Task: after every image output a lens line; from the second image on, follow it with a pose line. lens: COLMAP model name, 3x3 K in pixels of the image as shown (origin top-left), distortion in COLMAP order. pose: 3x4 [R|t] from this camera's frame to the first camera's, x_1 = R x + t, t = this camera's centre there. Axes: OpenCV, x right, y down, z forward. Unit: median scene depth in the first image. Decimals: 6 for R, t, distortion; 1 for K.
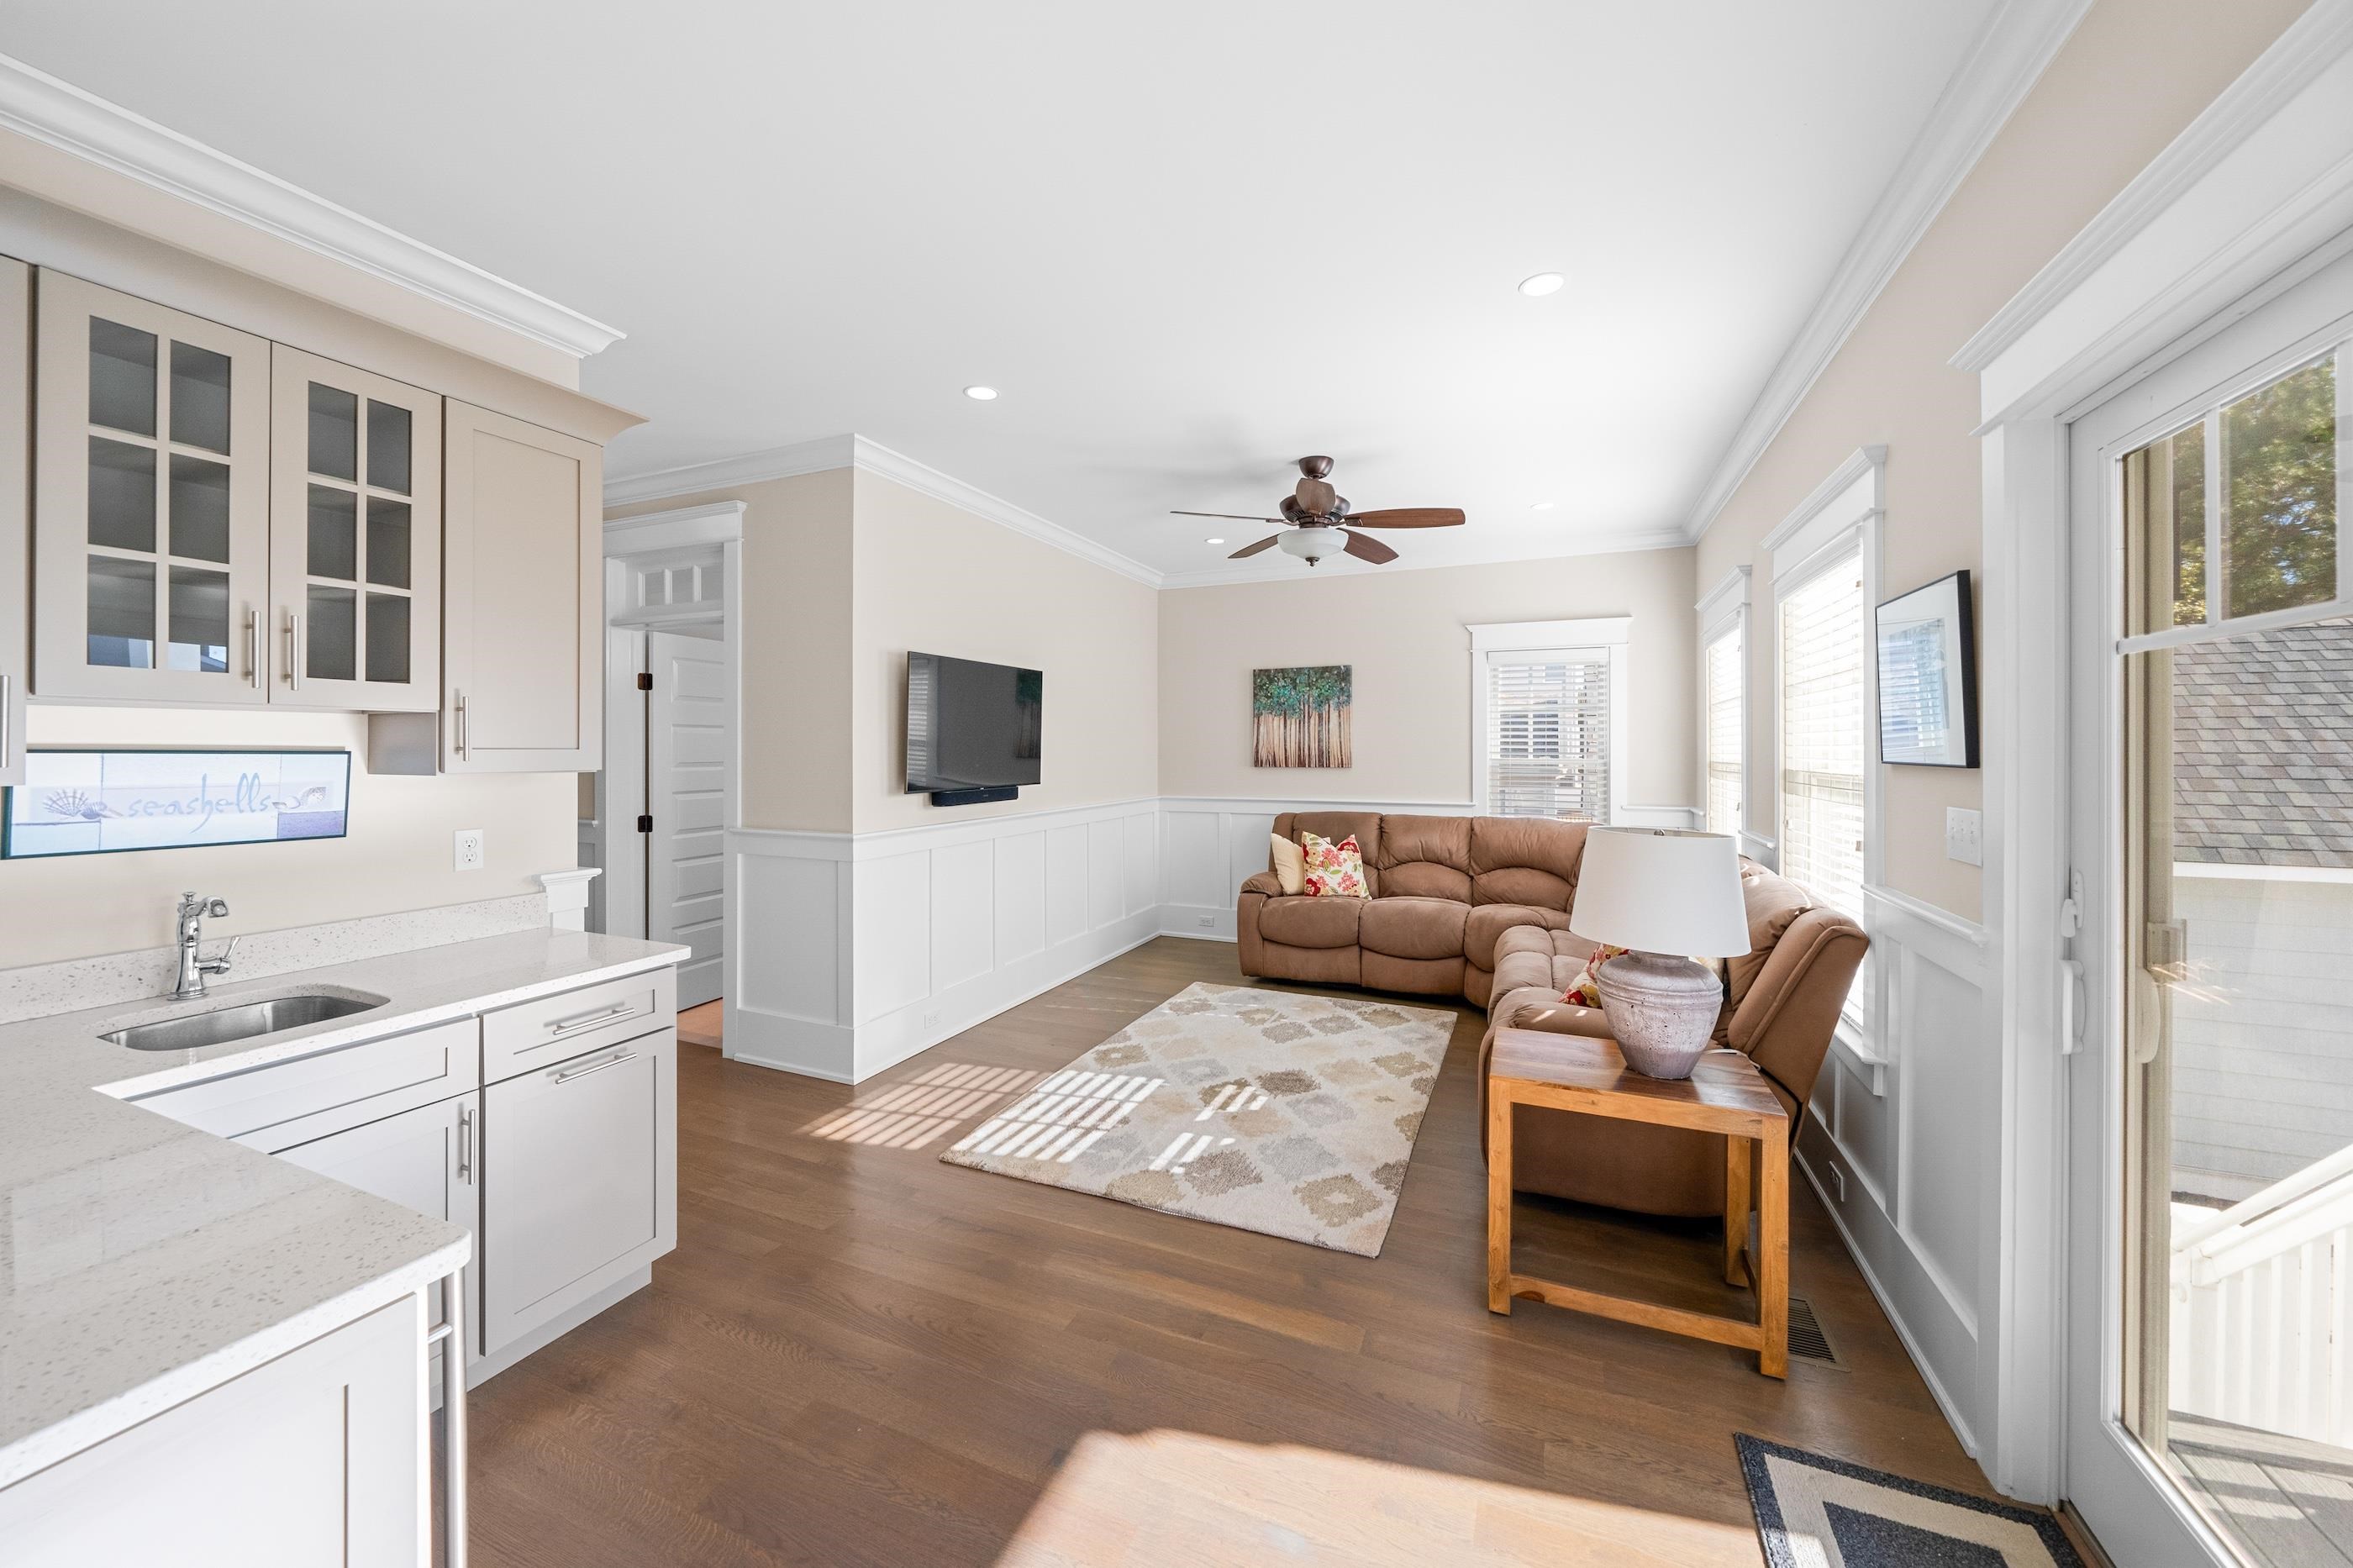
lens RADIAL K [[889.3, 0, 1174.8], [0, 889.3, 749.0], [0, 0, 1]] dist [-0.001276, -0.000132]
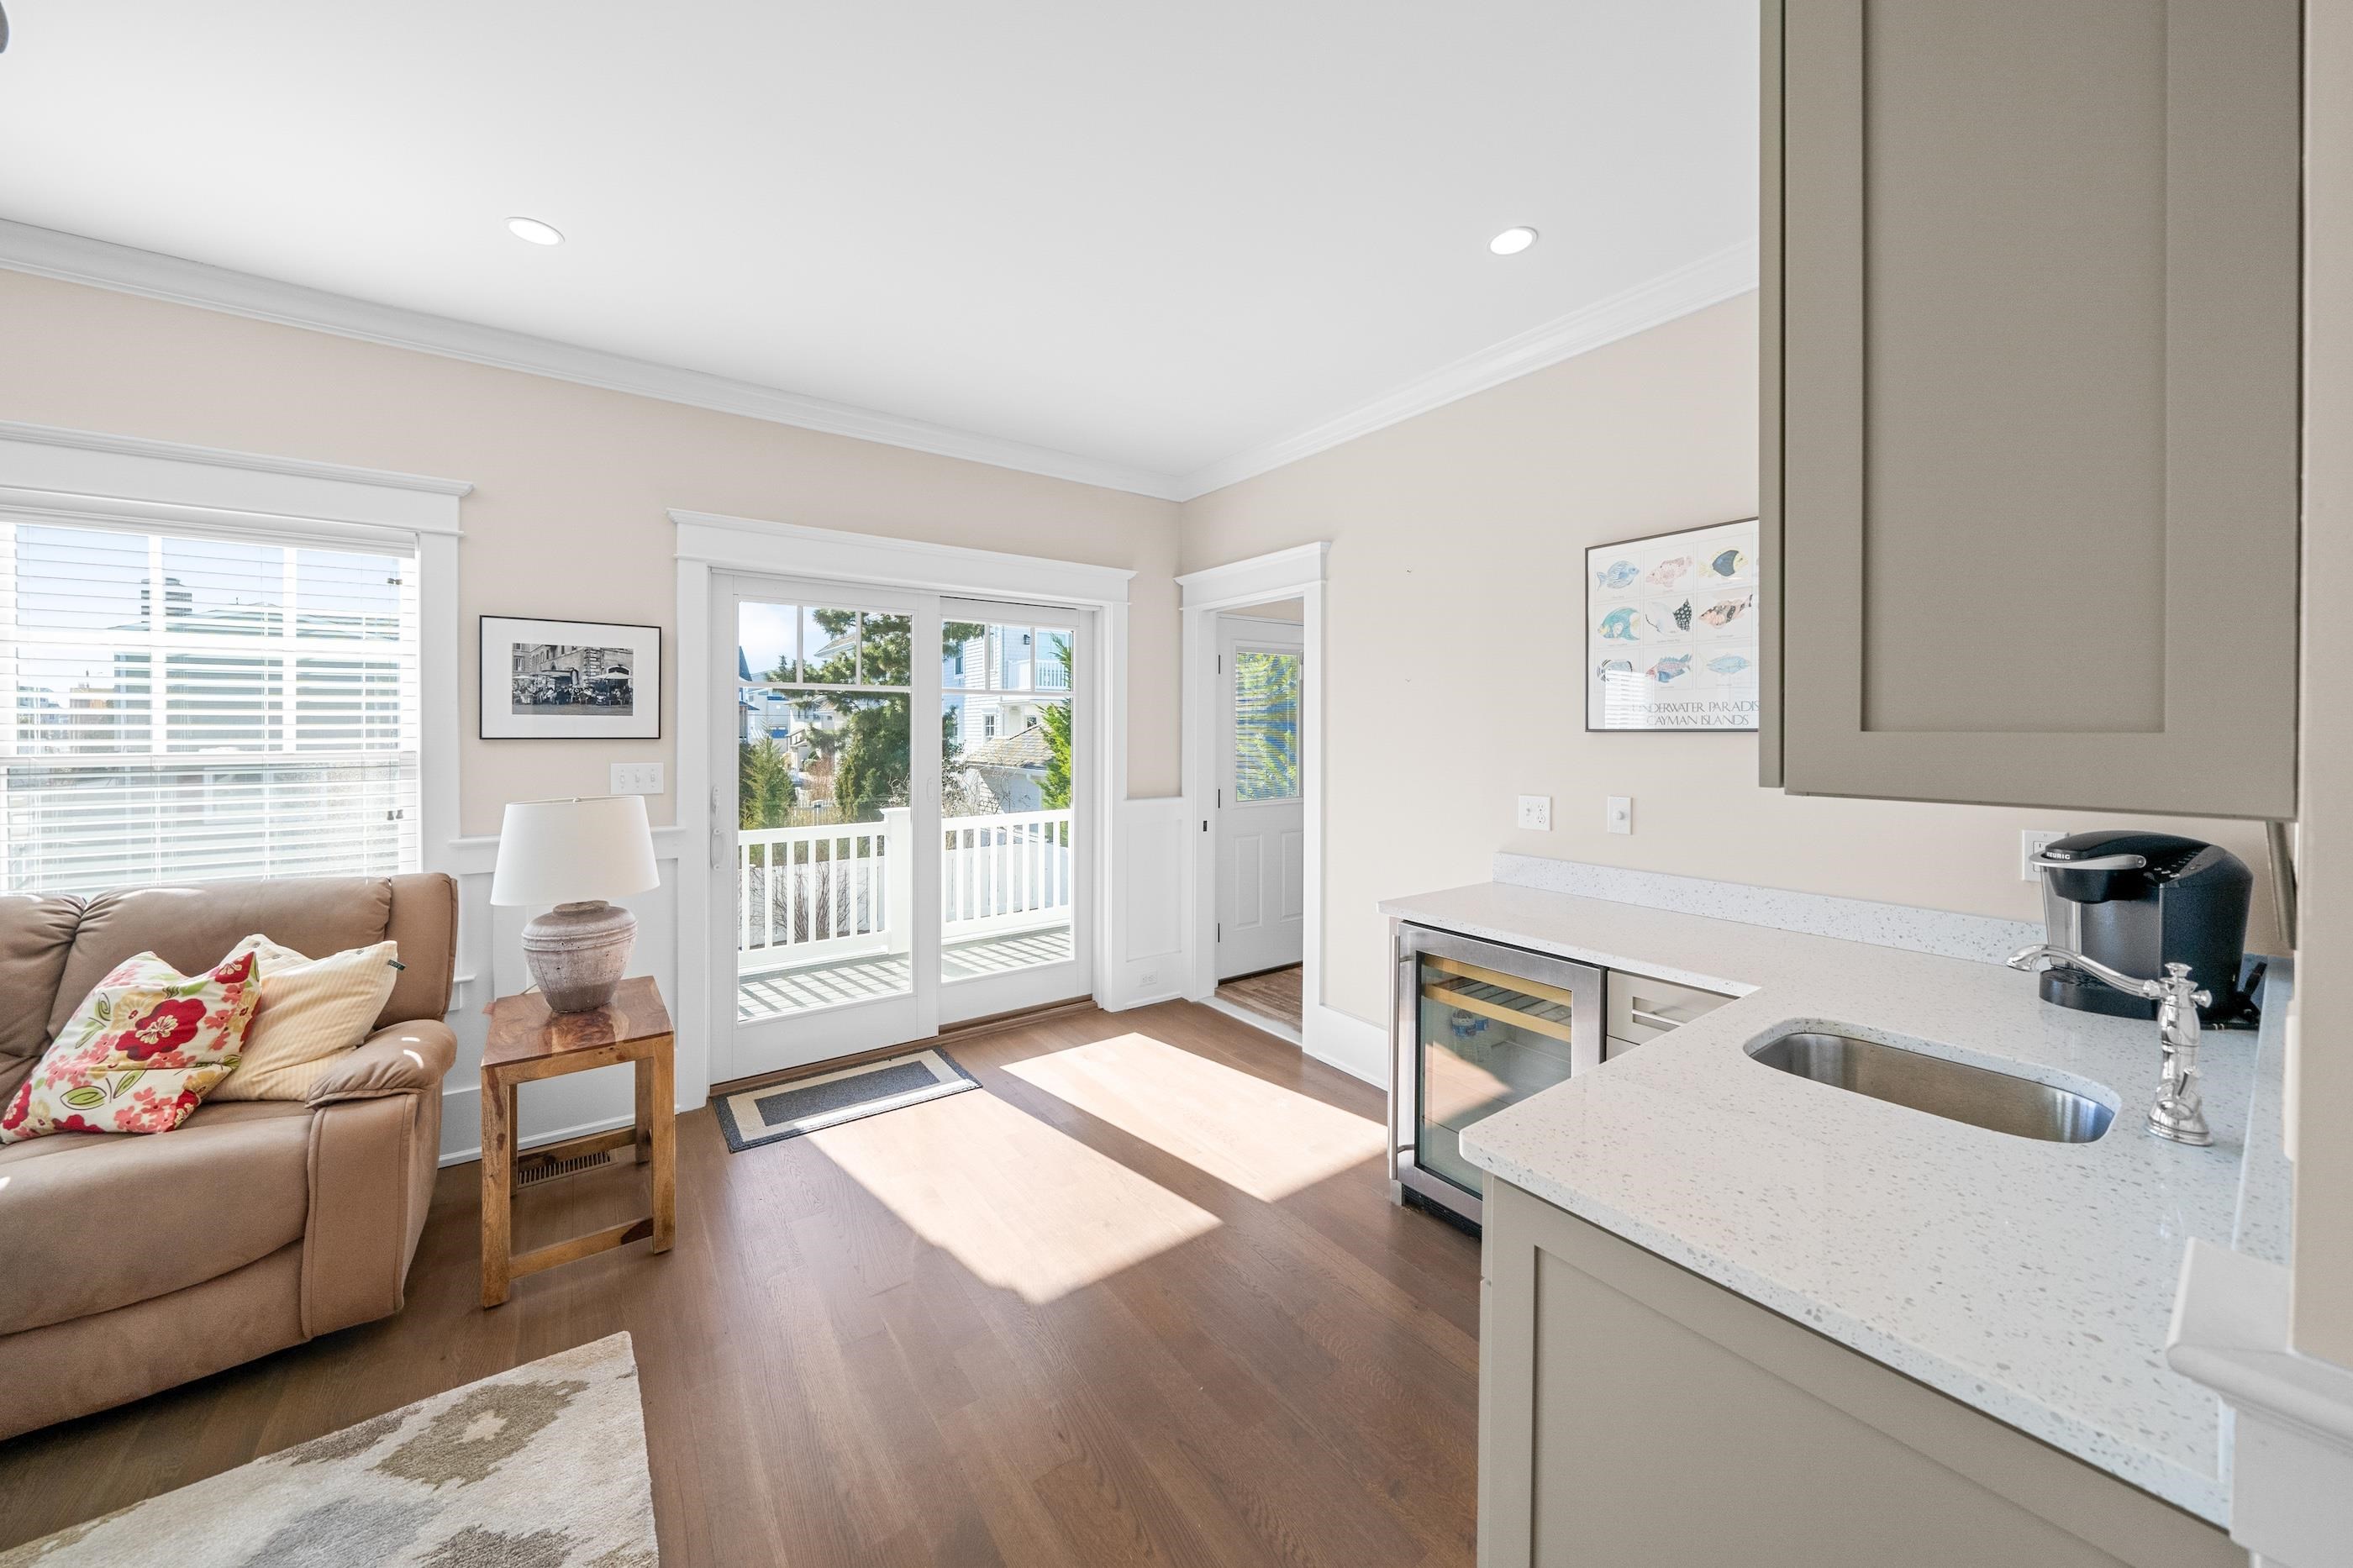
lens RADIAL K [[804.7, 0, 1173.2], [0, 804.7, 728.2], [0, 0, 1]] dist [-0.000245, 0.000090]
pose [[-0.863647, -0.002757, 0.504090, -0.736156], [-0.002051, 0.999996, 0.001956, -0.000798], [-0.504093, 0.000656, -0.863649, 1.712573]]
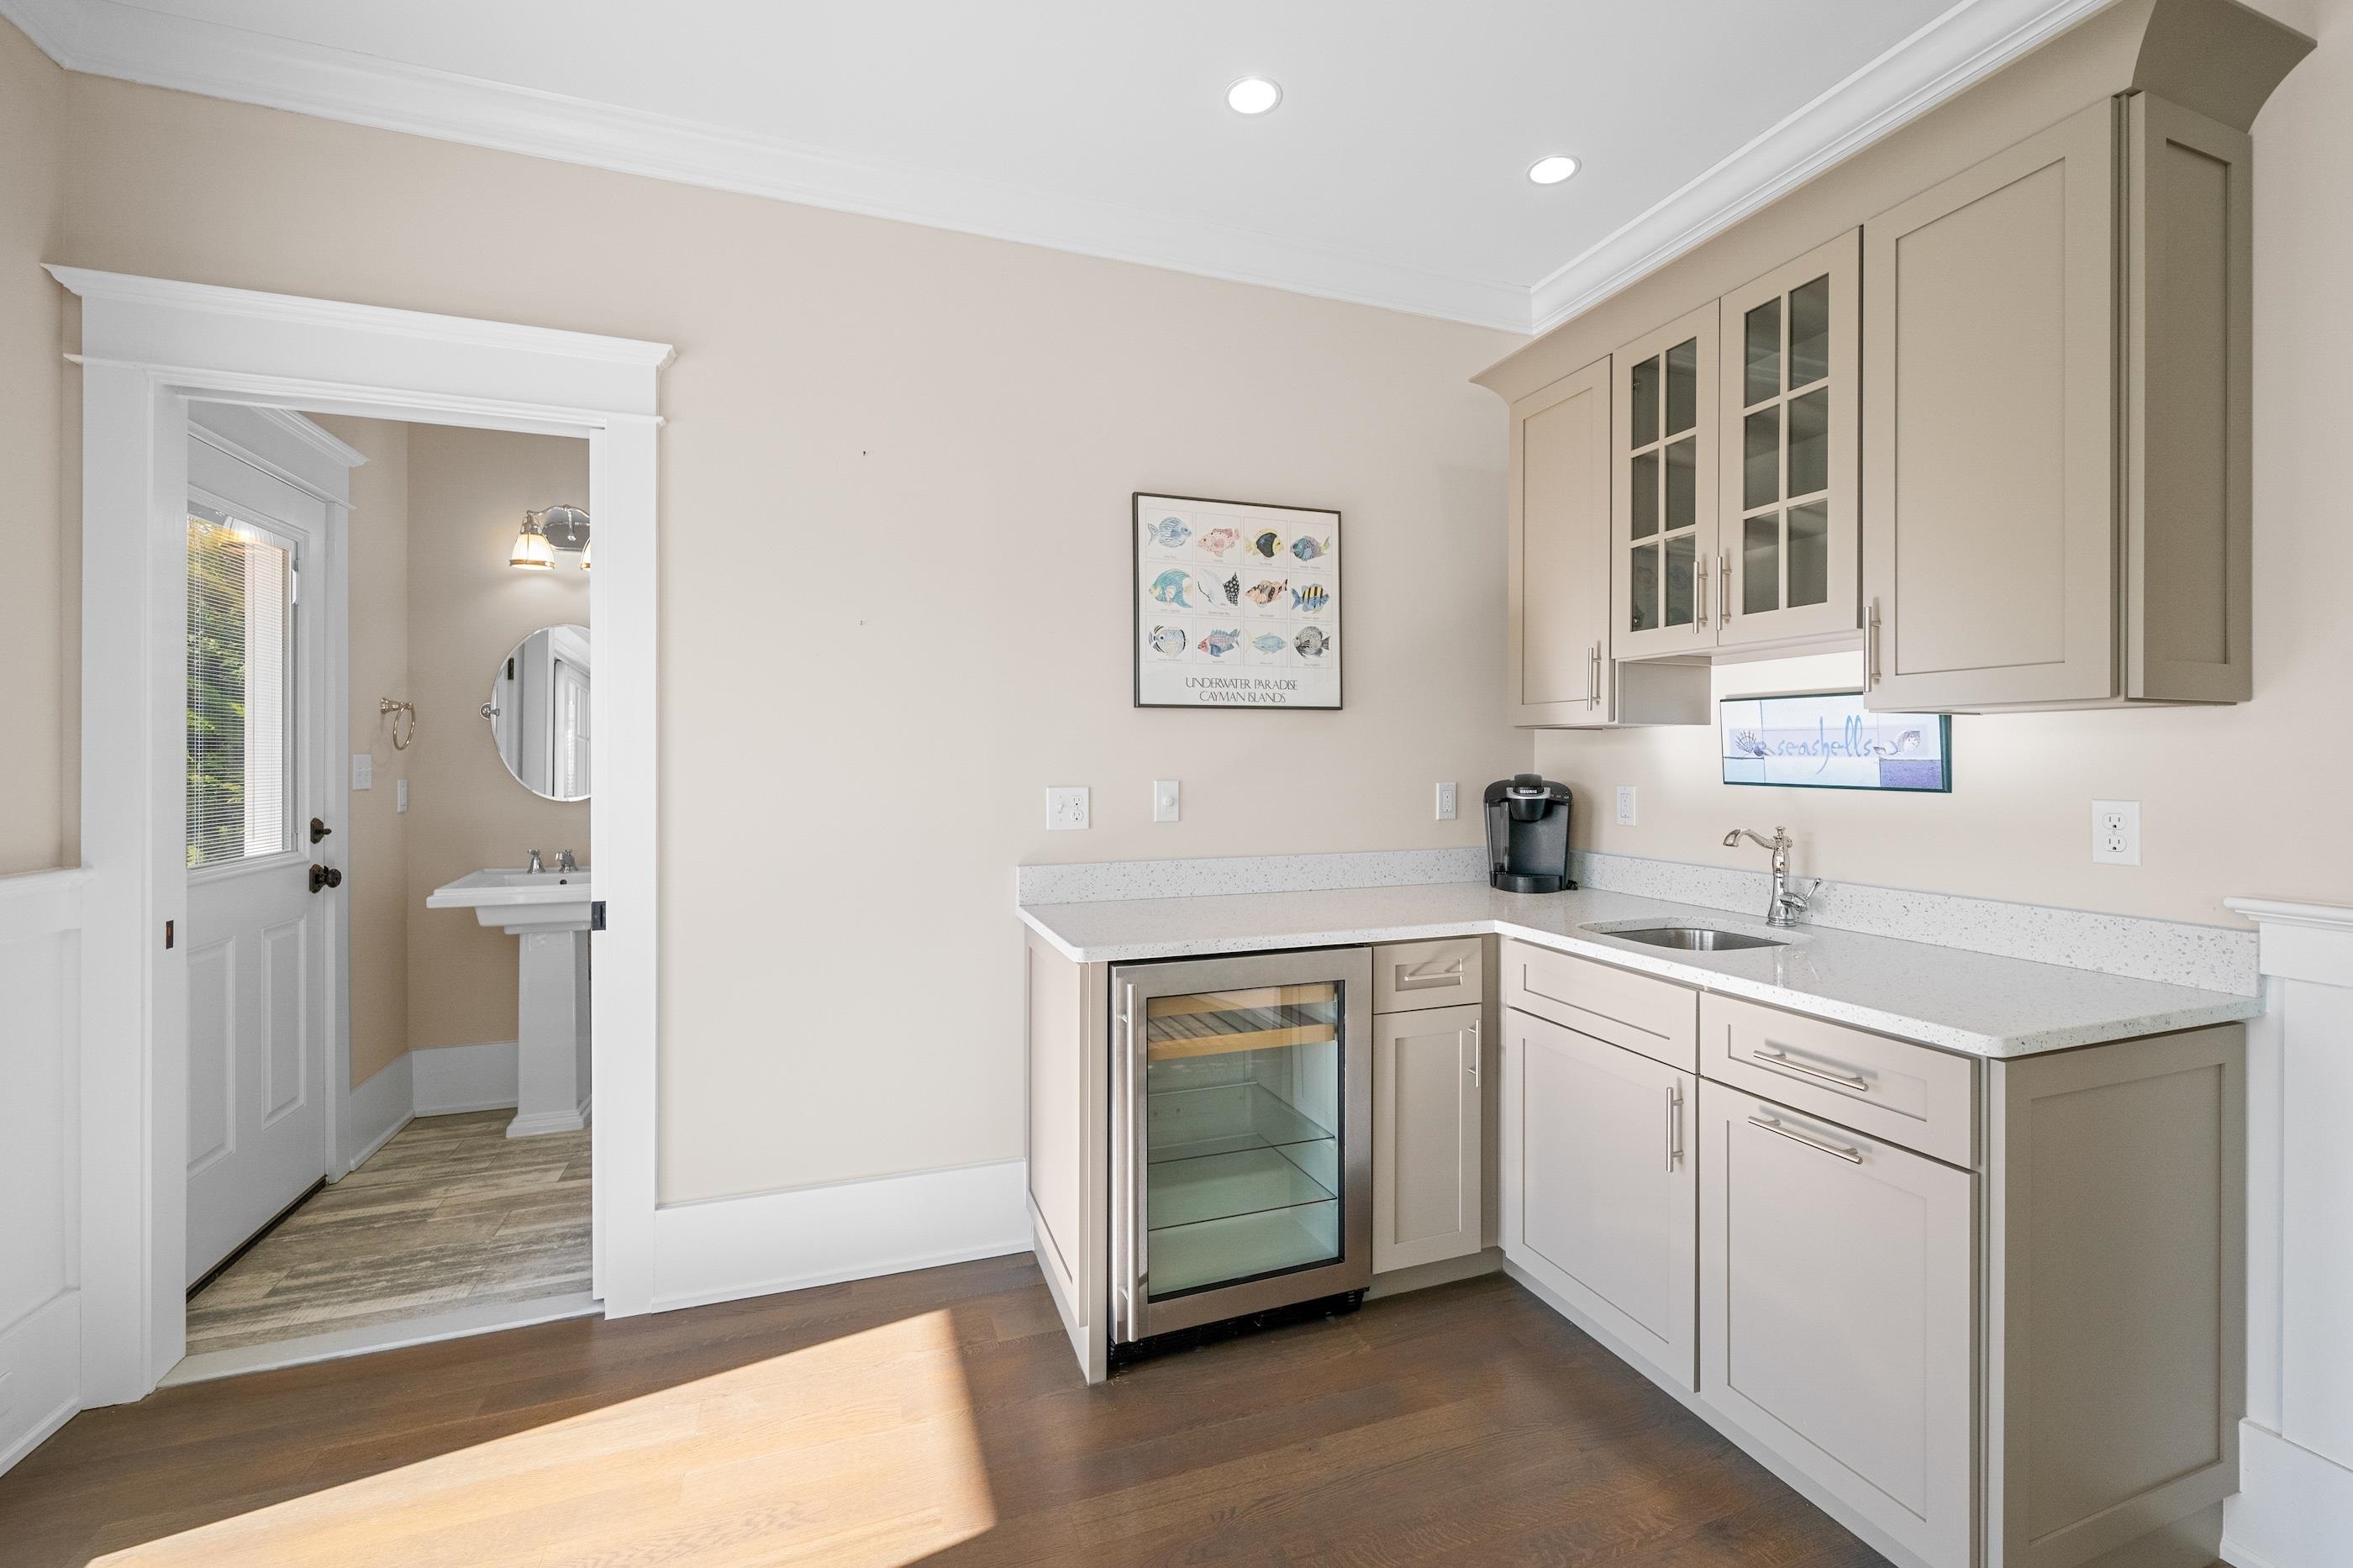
lens RADIAL K [[962.2, 0, 1187.6], [0, 962.2, 761.9], [0, 0, 1]] dist [0.003538, 0.000330]
pose [[-0.733200, -0.000151, -0.680013, 0.195683], [-0.003920, 0.999984, 0.004004, 0.076073], [0.680002, 0.005602, -0.733189, 1.276911]]
